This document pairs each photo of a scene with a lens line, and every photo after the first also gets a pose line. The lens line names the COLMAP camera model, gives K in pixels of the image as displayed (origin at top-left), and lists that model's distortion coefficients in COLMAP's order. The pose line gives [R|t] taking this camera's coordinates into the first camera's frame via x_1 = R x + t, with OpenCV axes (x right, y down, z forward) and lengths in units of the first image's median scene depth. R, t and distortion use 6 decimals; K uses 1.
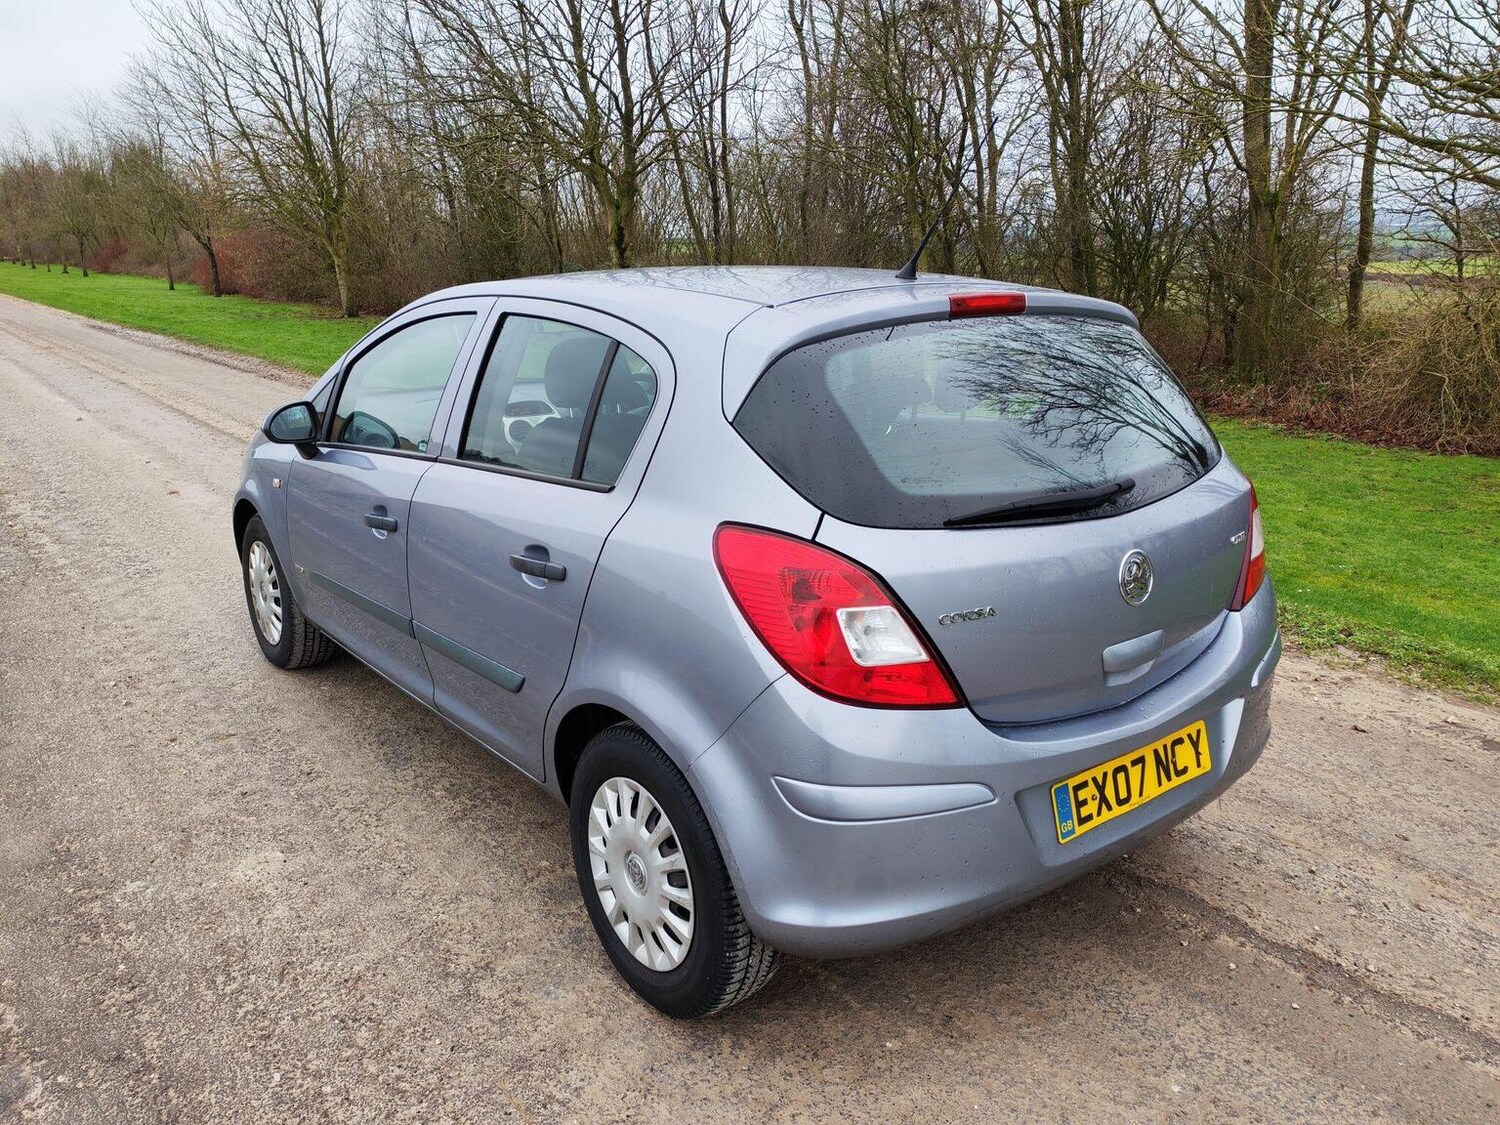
lens RADIAL K [[1129.9, 0, 752.4], [0, 1129.9, 551.7], [0, 0, 1]] dist [0.080630, -0.098254]
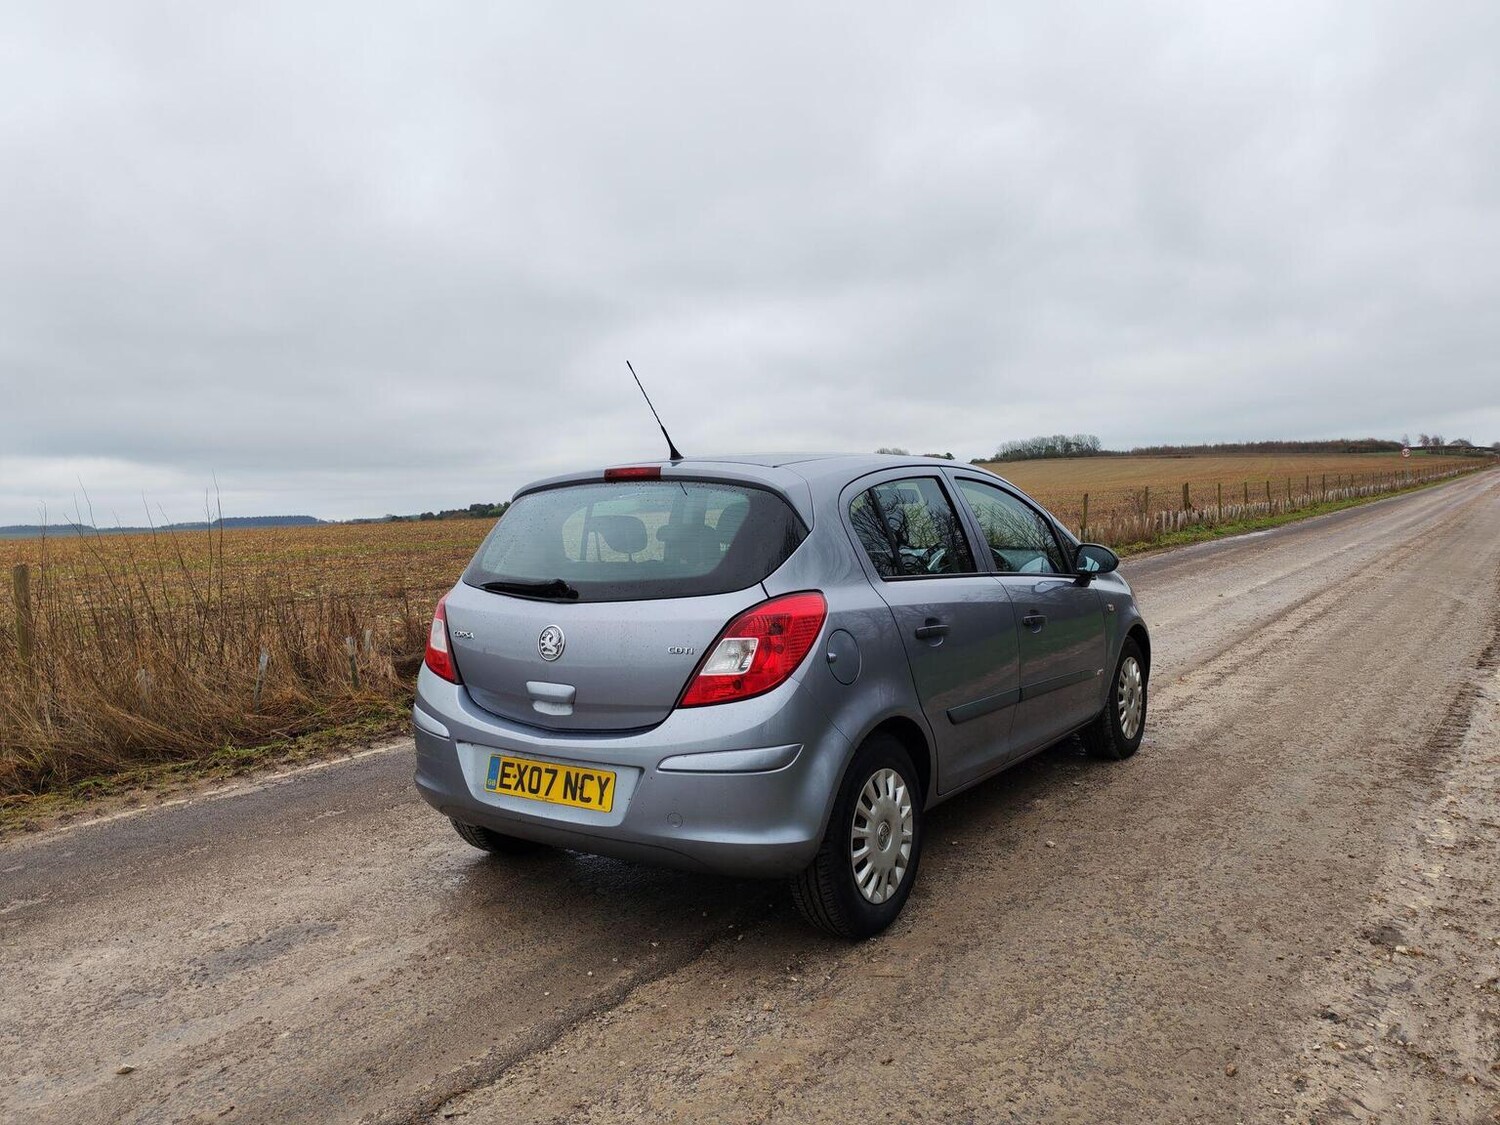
lens RADIAL K [[1132.8, 0, 733.0], [0, 1132.8, 553.3], [0, 0, 1]] dist [0.092224, -0.114949]
pose [[0.289242, 0.047350, -0.956084, 1.439005], [-0.217861, 0.975821, -0.017582, -0.094065], [0.932135, 0.213379, 0.292564, 0.579644]]
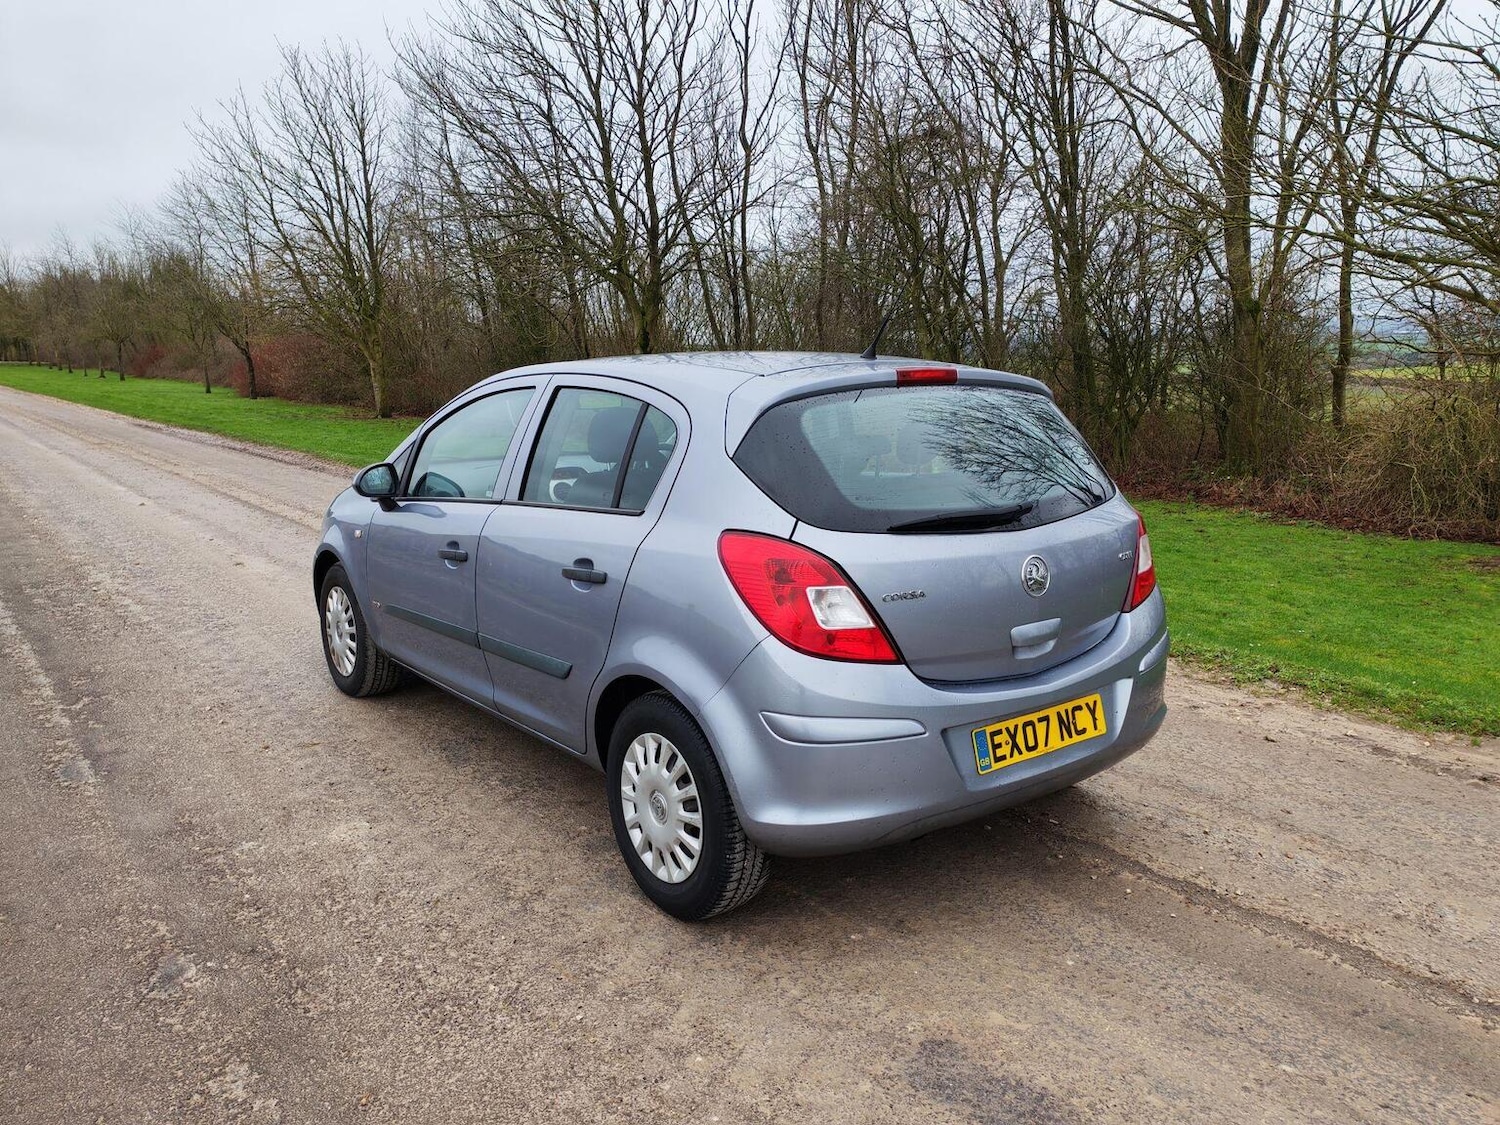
lens RADIAL K [[1121.9, 0, 781.0], [0, 1121.9, 557.0], [0, 0, 1]] dist [0.101215, -0.137407]
pose [[0.999979, -0.001087, 0.006340, 0.023190], [0.001606, 0.996587, -0.082535, 0.083526], [-0.006229, 0.082543, 0.996568, -0.241546]]
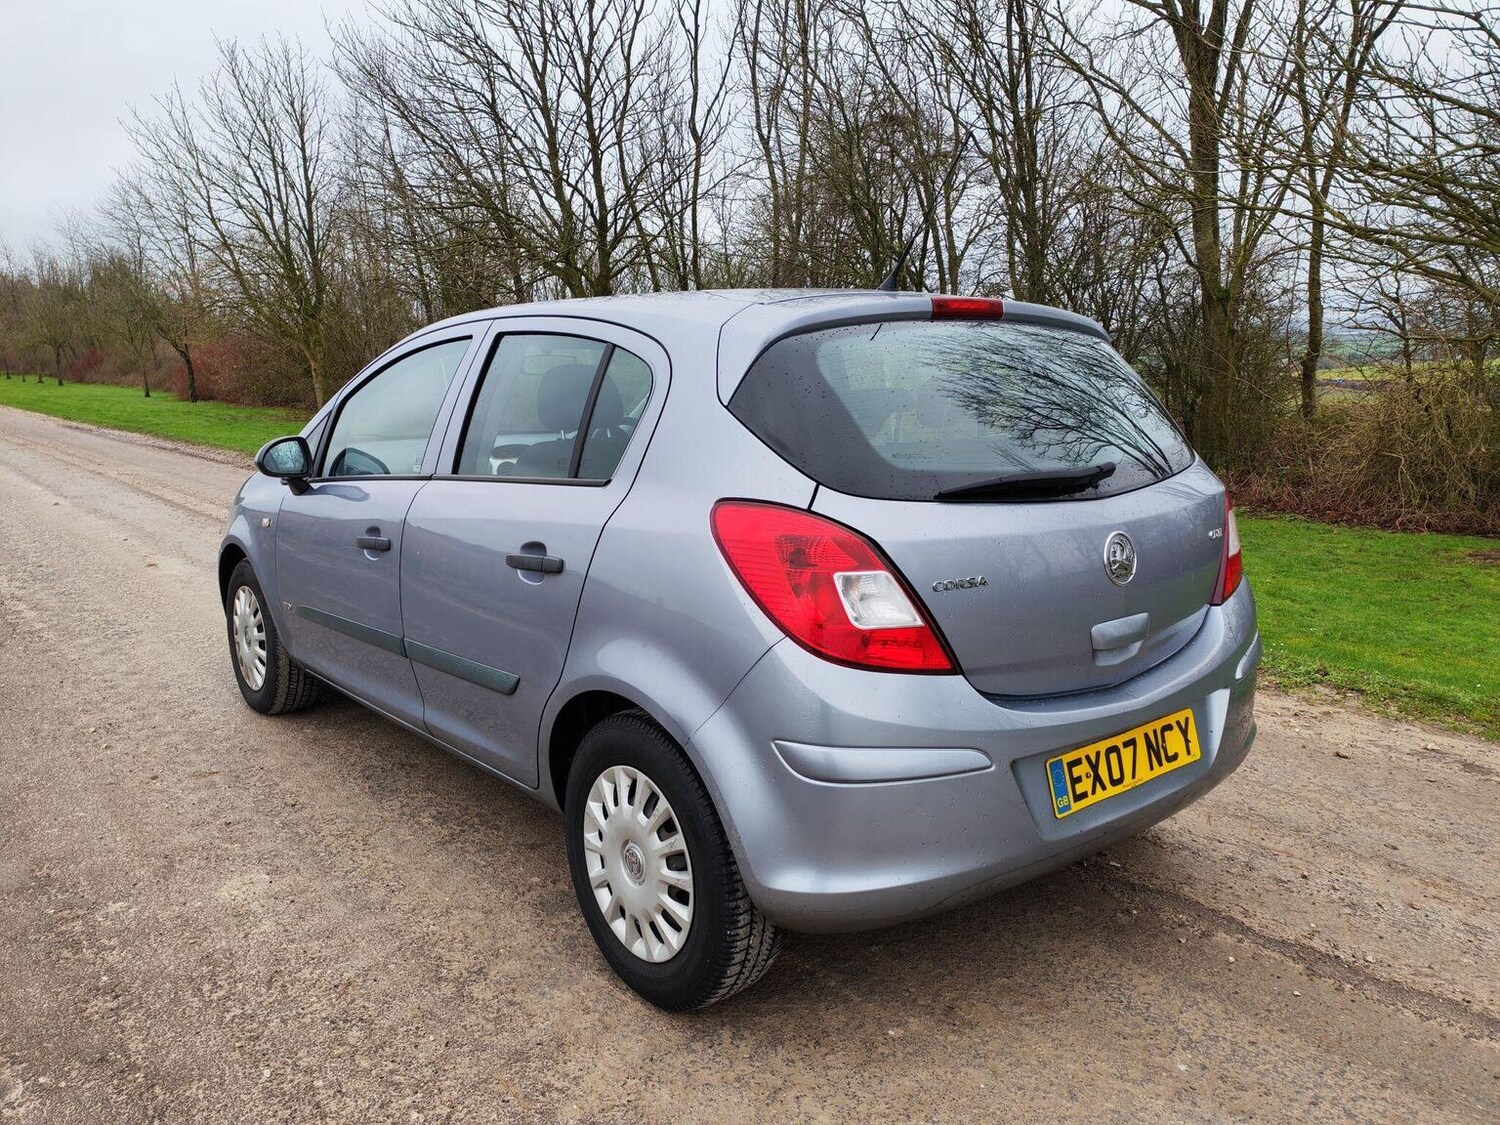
lens RADIAL K [[1128.1, 0, 743.6], [0, 1128.1, 550.4], [0, 0, 1]] dist [0.083376, -0.100762]
pose [[0.999794, -0.008913, 0.018235, -0.017188], [0.010540, 0.995779, -0.091181, 0.081166], [-0.017345, 0.091354, 0.995667, -0.013436]]
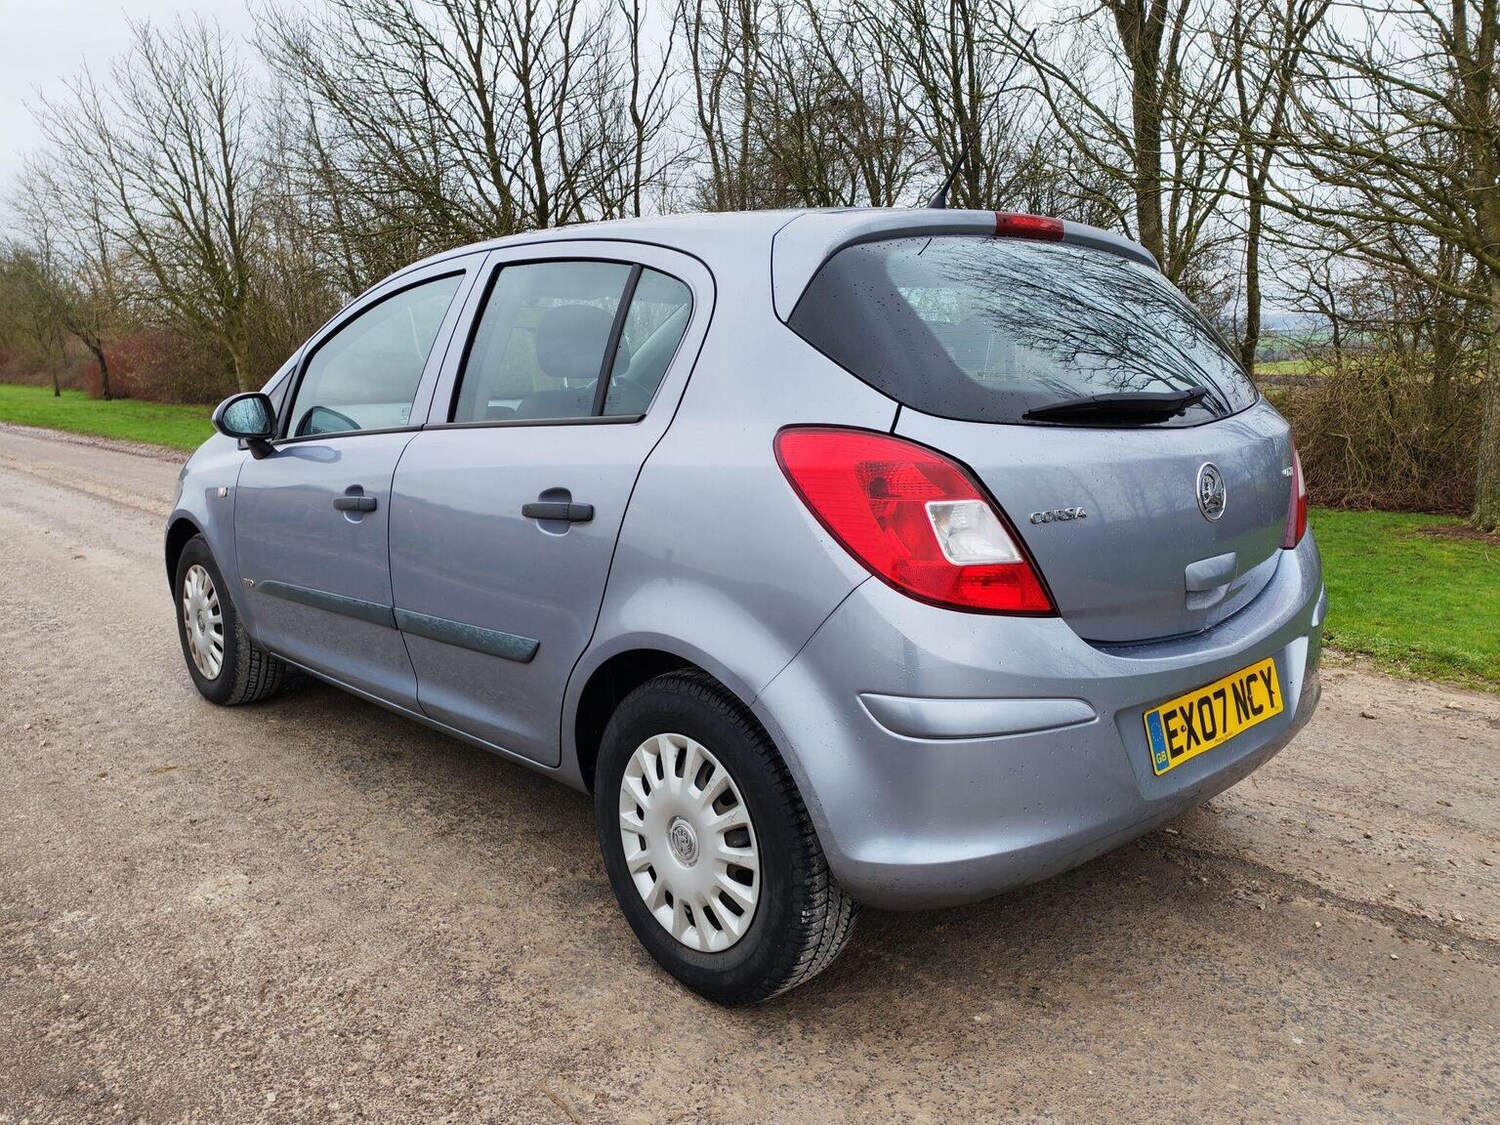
lens RADIAL K [[1134.4, 0, 763.9], [0, 1134.4, 553.4], [0, 0, 1]] dist [0.068738, -0.082344]
pose [[0.995802, -0.026084, 0.087734, -0.088866], [0.033559, 0.995830, -0.084831, 0.108547], [-0.085155, 0.087419, 0.992525, 0.074544]]
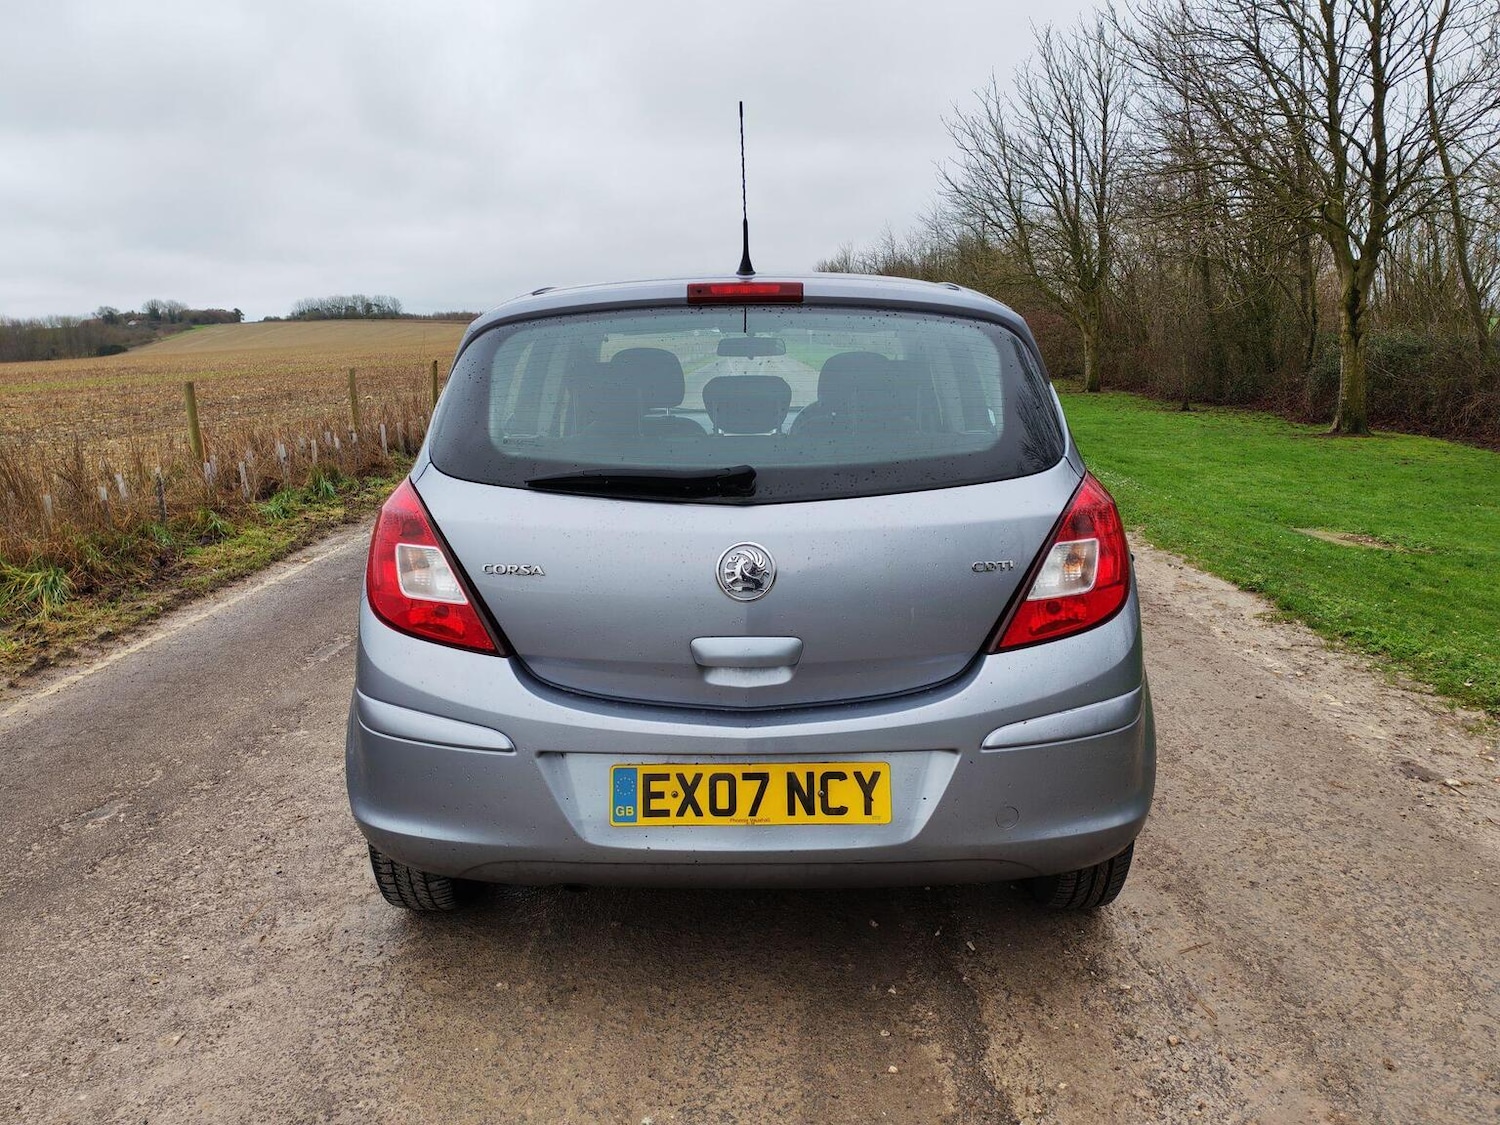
lens RADIAL K [[1132.8, 0, 733.0], [0, 1132.8, 553.3], [0, 0, 1]] dist [0.092224, -0.114949]
pose [[0.776392, 0.109055, -0.620743, 0.694084], [-0.150763, 0.988458, -0.014909, 0.018033], [0.611953, 0.105160, 0.783872, 0.202923]]
